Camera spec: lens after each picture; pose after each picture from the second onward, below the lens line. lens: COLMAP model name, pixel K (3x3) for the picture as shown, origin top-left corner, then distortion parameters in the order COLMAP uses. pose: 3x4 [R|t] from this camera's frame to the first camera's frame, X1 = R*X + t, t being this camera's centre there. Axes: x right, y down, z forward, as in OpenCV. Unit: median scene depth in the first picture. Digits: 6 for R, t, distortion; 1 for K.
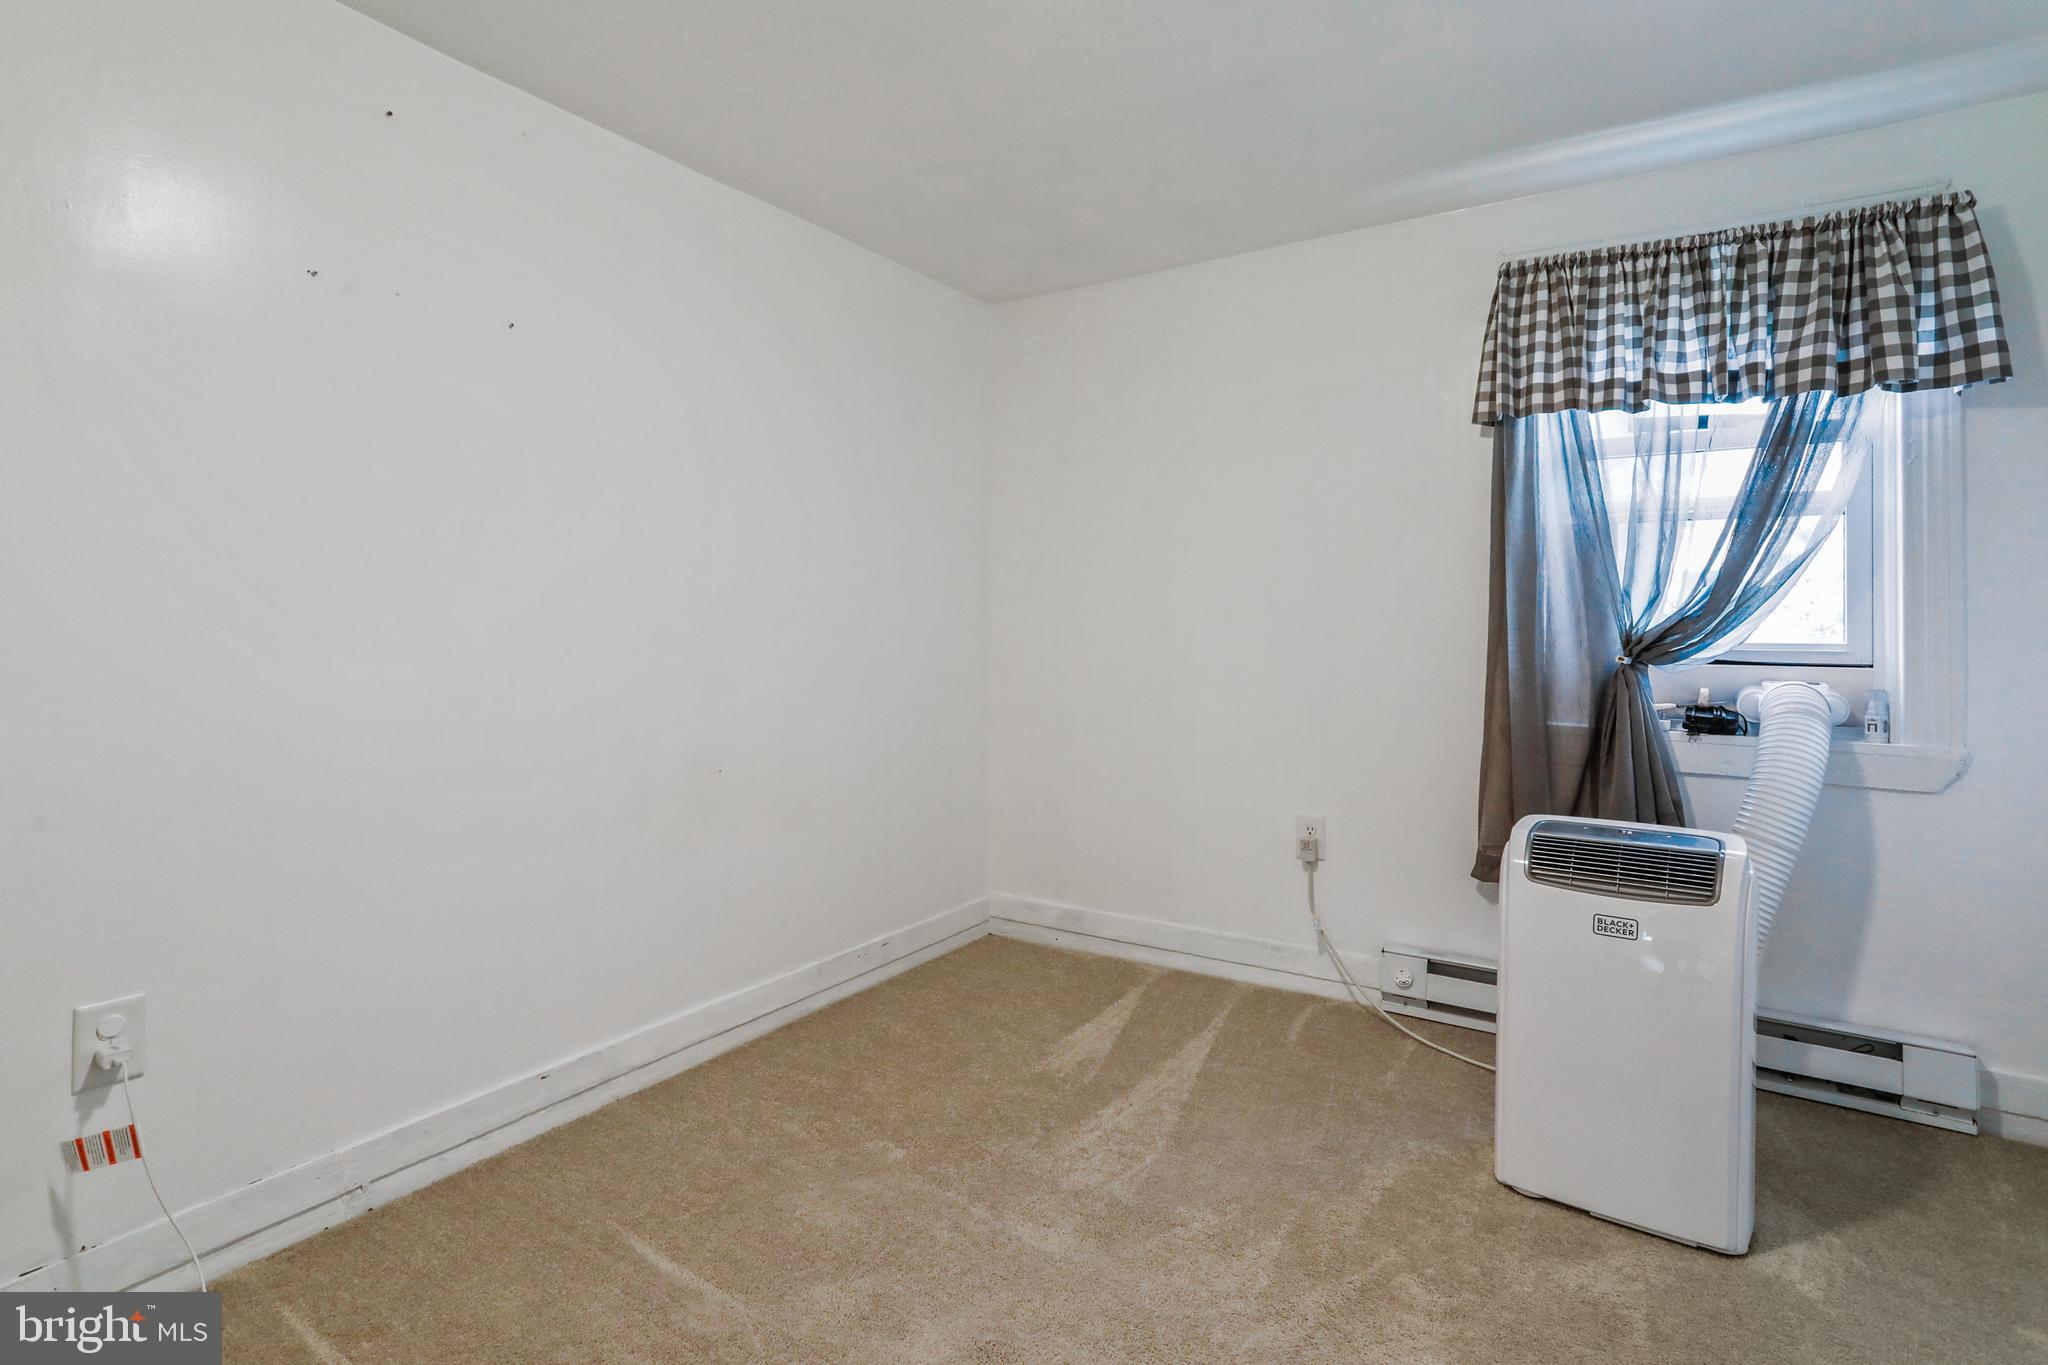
lens RADIAL K [[996.7, 0, 1029.8], [0, 996.7, 632.3], [0, 0, 1]] dist [-0.045101, 0.020046]
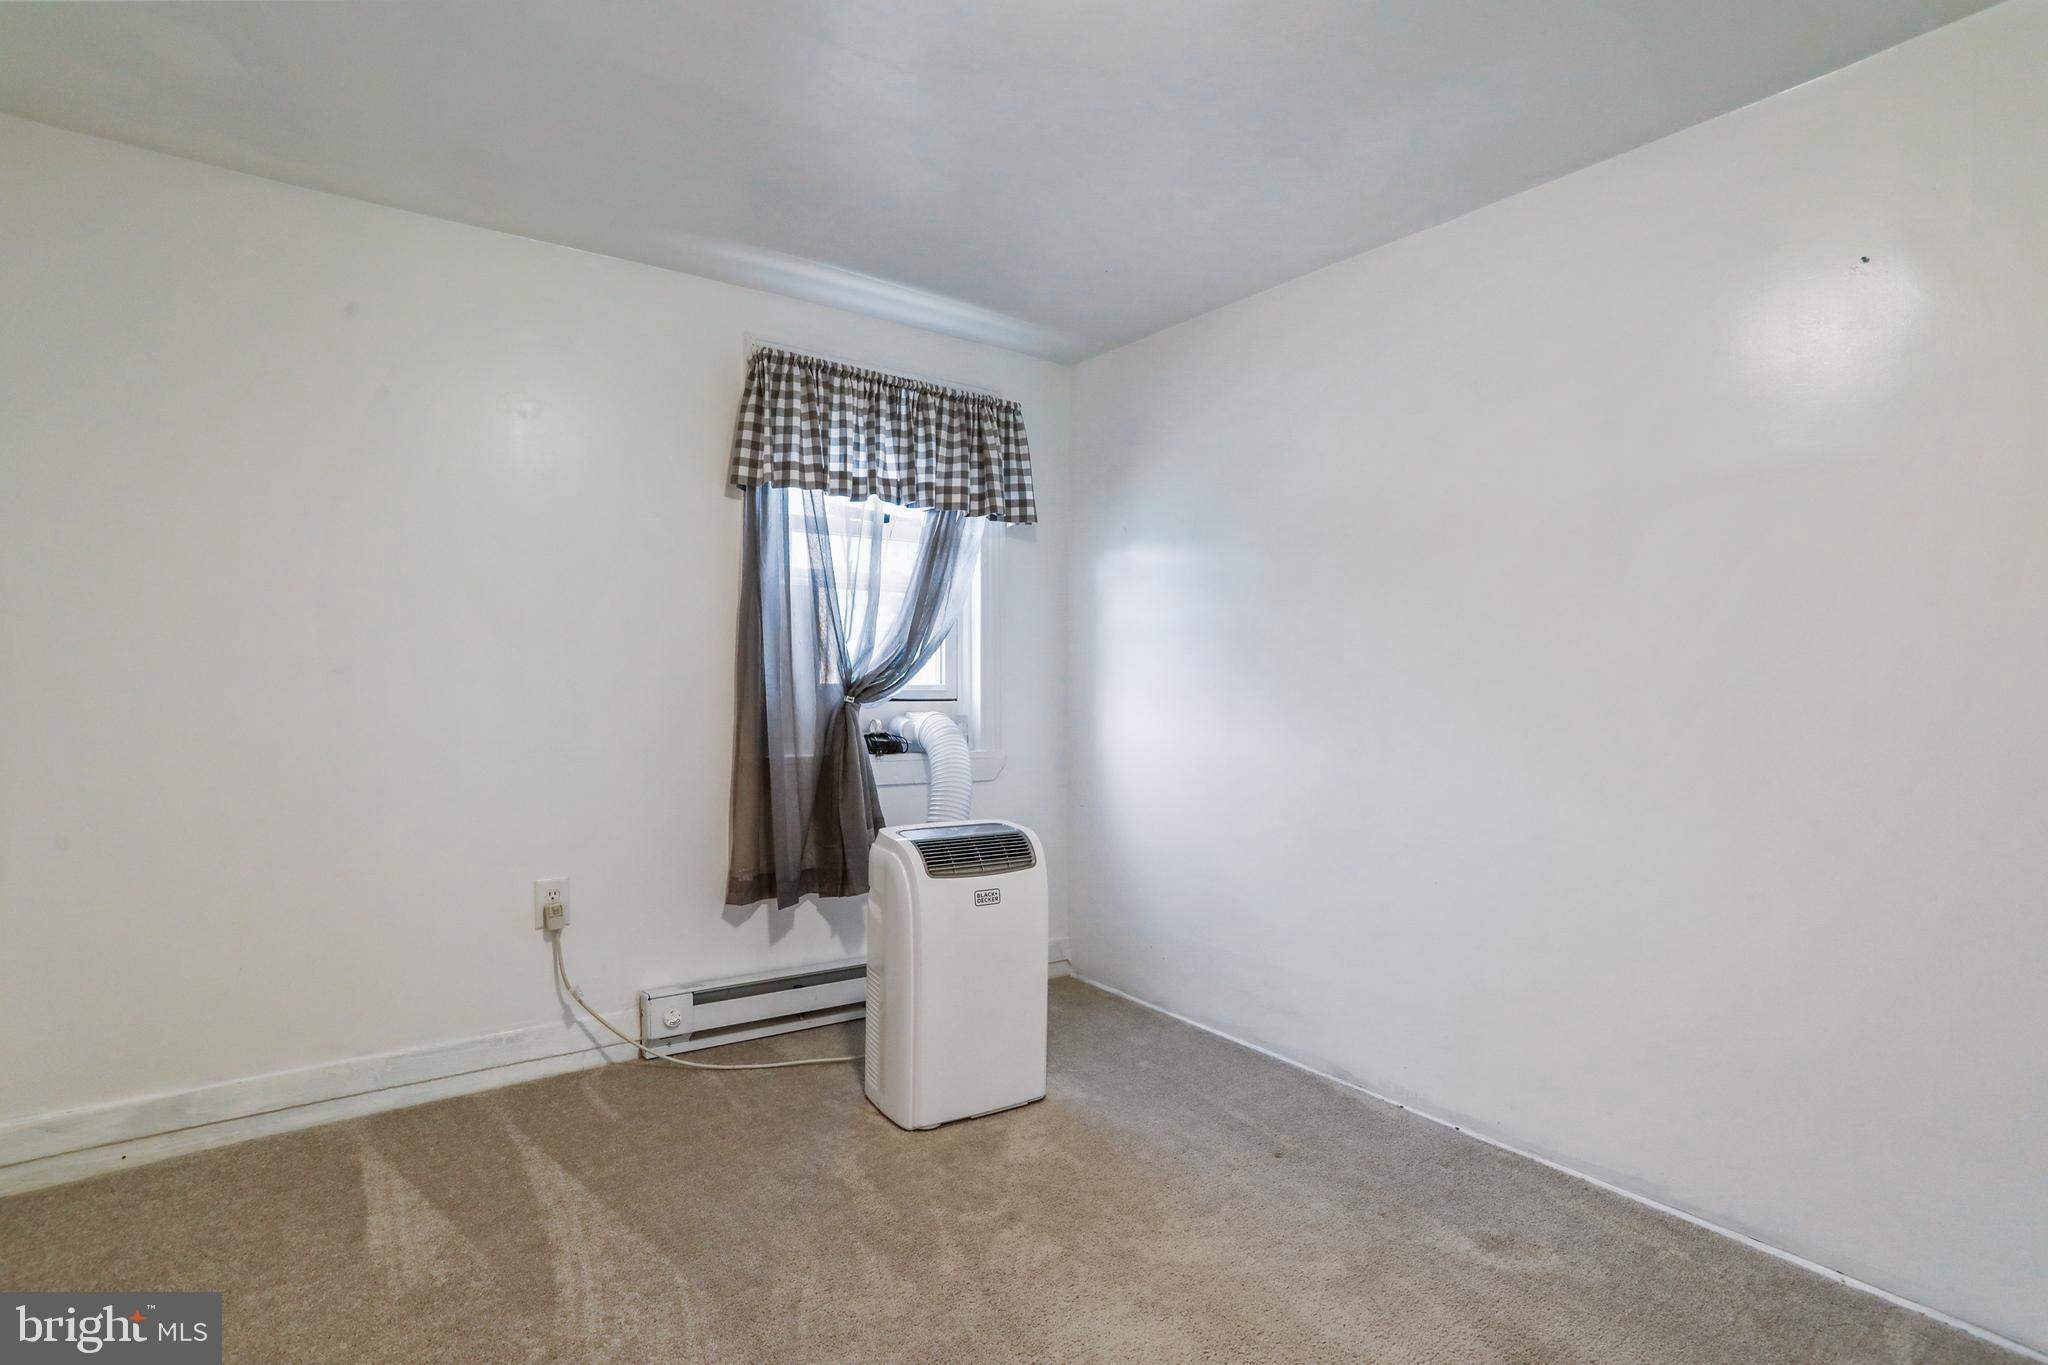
lens RADIAL K [[996.7, 0, 1024.4], [0, 996.7, 670.9], [0, 0, 1]] dist [-0.045101, 0.020046]
pose [[0.368761, 0.001234, 0.929524, -0.483054], [-0.004289, 0.999991, 0.000374, -0.009224], [-0.929515, -0.004125, 0.368762, 0.327406]]
